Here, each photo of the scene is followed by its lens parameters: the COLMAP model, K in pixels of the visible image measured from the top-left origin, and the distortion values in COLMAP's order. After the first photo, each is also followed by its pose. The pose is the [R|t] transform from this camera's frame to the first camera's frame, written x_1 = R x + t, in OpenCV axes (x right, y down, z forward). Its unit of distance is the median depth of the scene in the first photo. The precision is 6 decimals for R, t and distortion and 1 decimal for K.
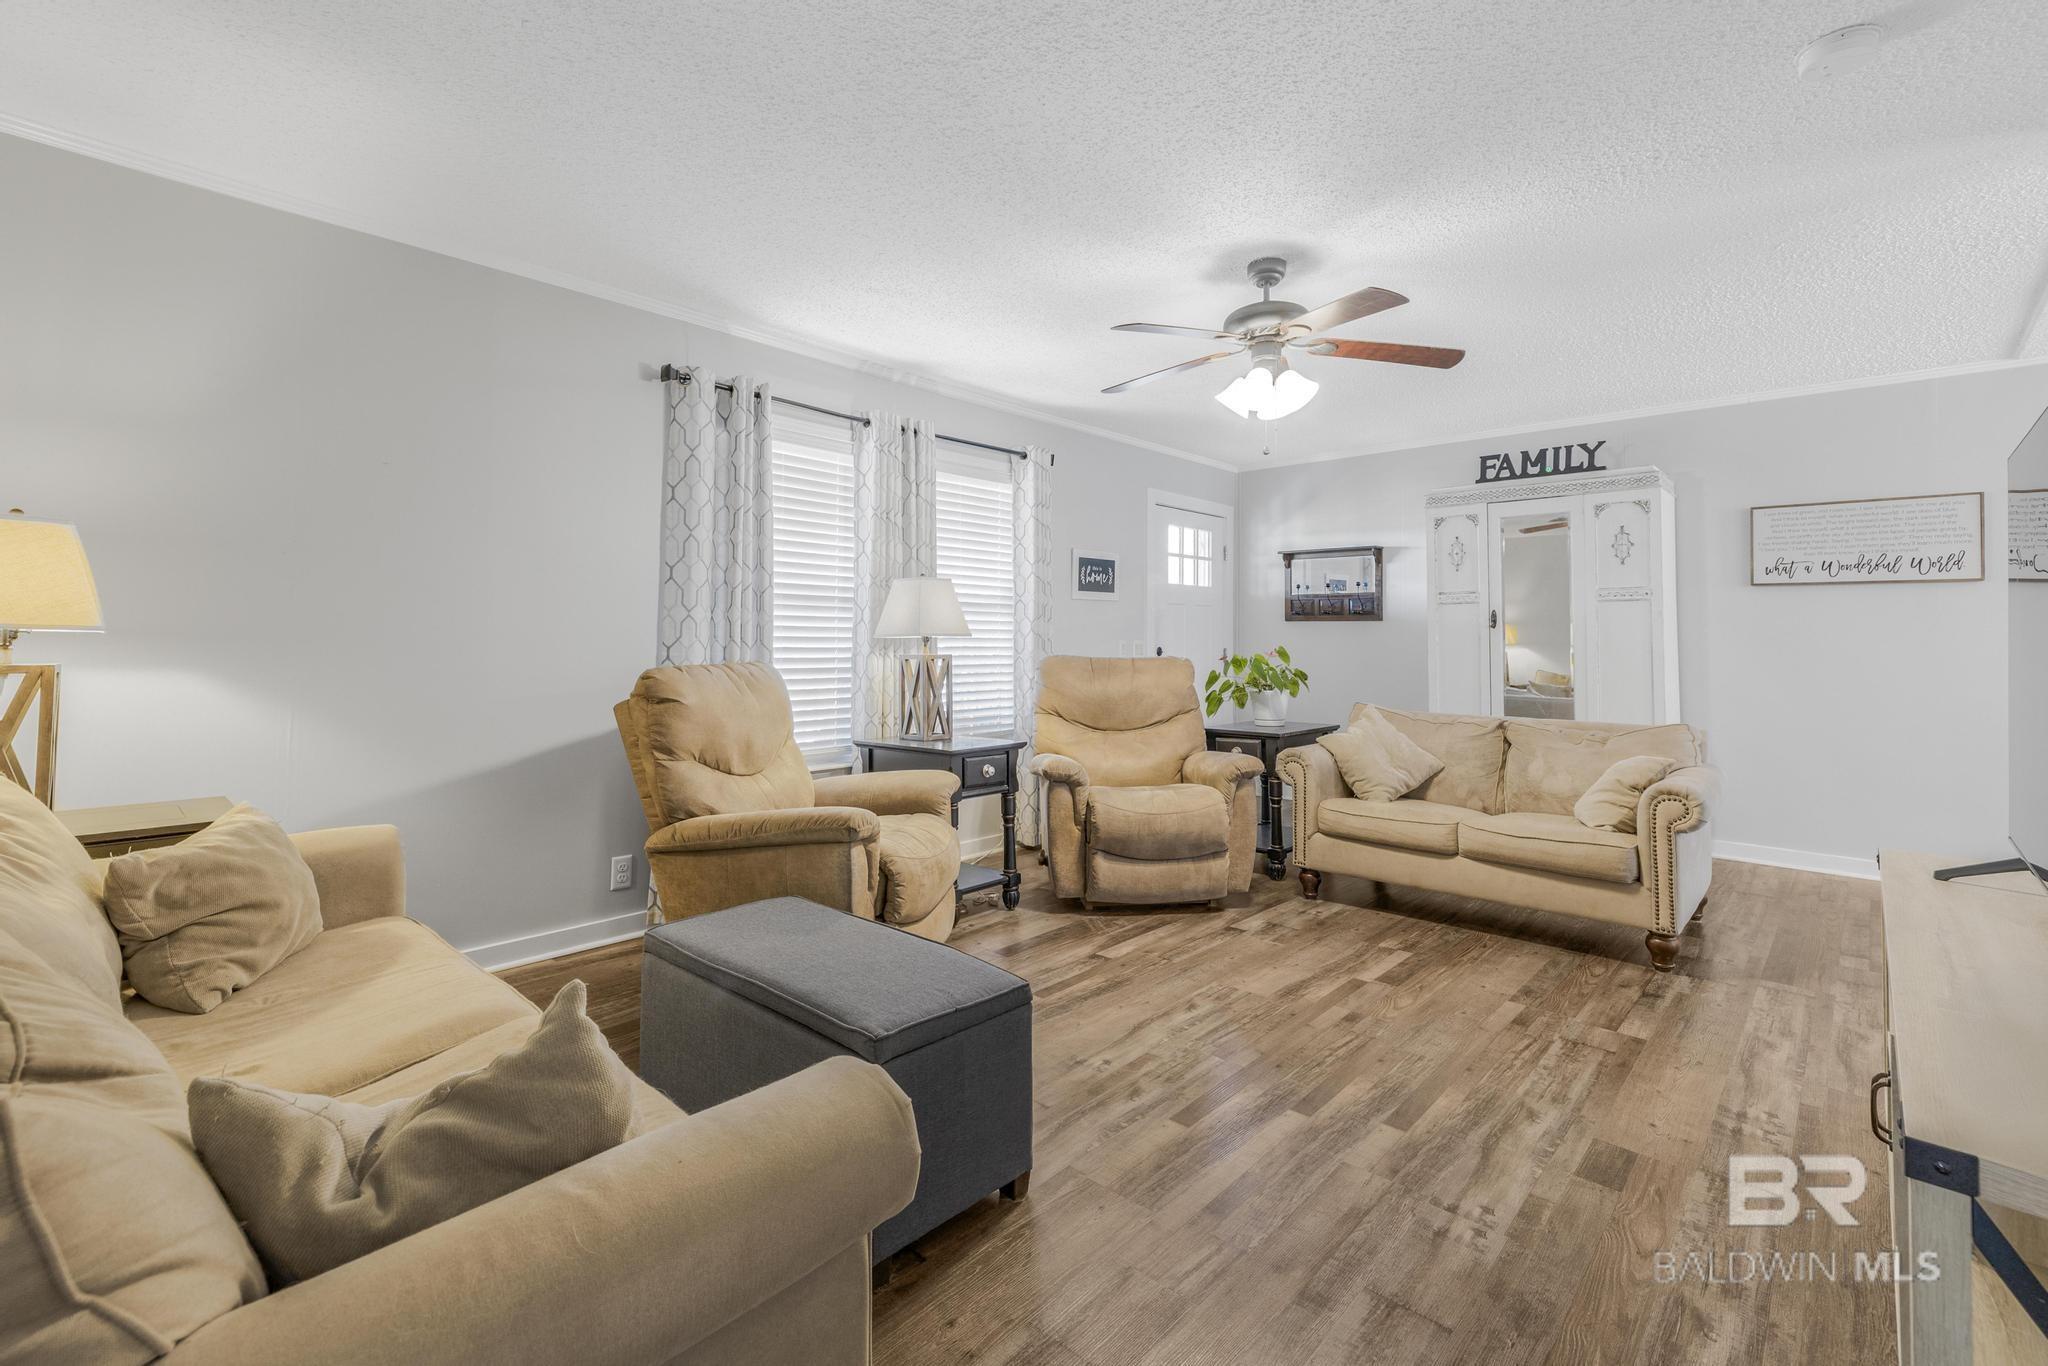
lens RADIAL K [[863.5, 0, 1005.3], [0, 863.5, 652.7], [0, 0, 1]] dist [0.002016, -0.000785]
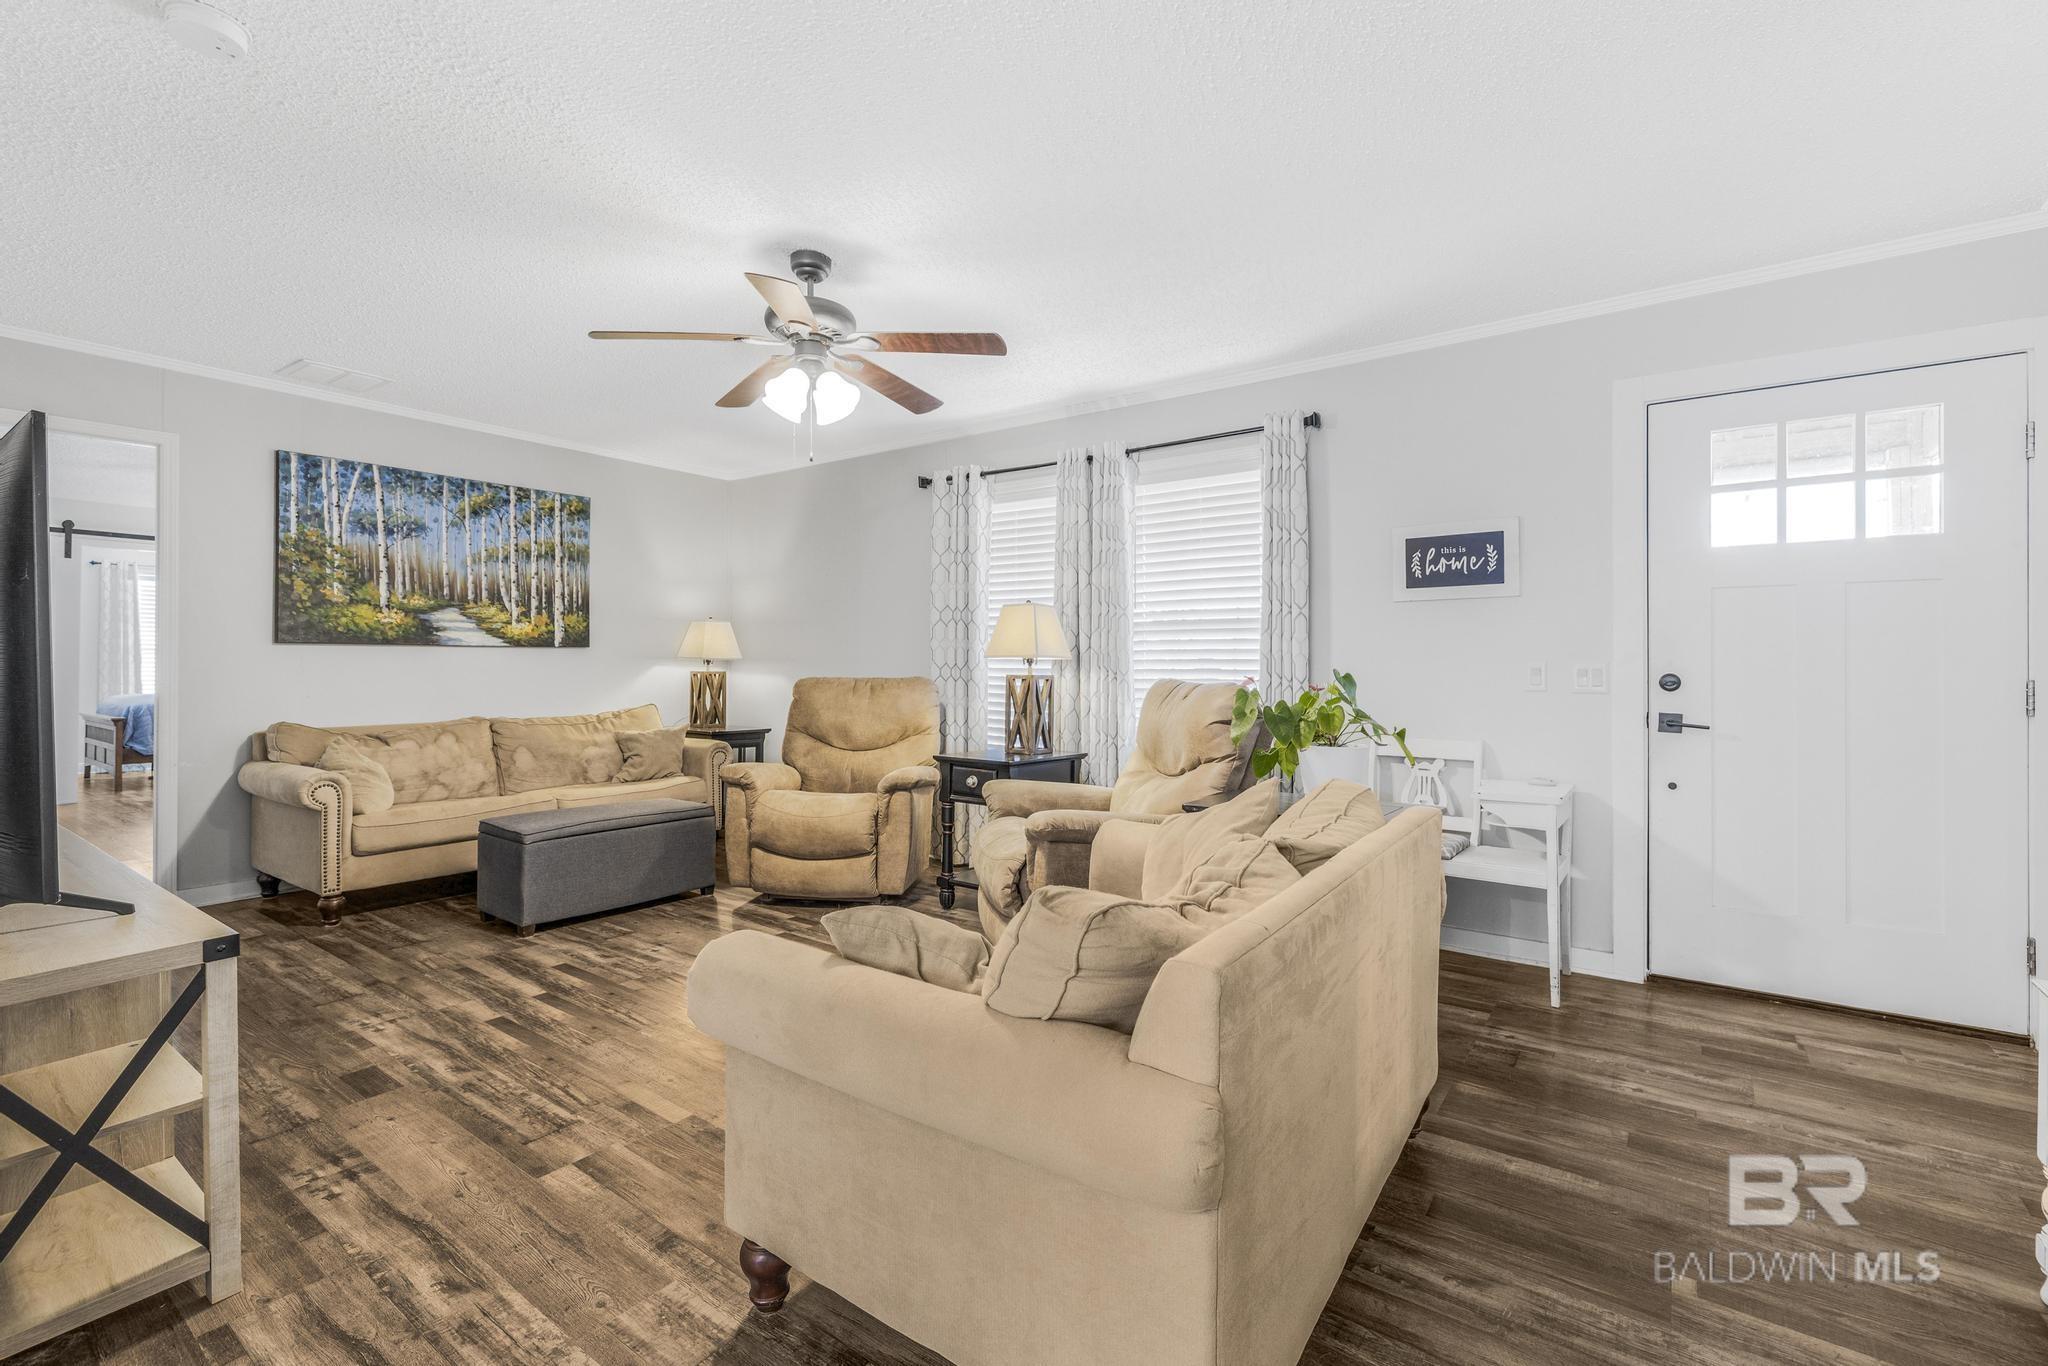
lens RADIAL K [[863.5, 0, 1032.2], [0, 863.5, 693.6], [0, 0, 1]] dist [0.002016, -0.000785]
pose [[0.174671, 0.035393, -0.983991, 1.807394], [-0.013145, 0.999349, 0.033612, -0.019383], [0.984539, 0.007063, 0.175022, 1.499315]]
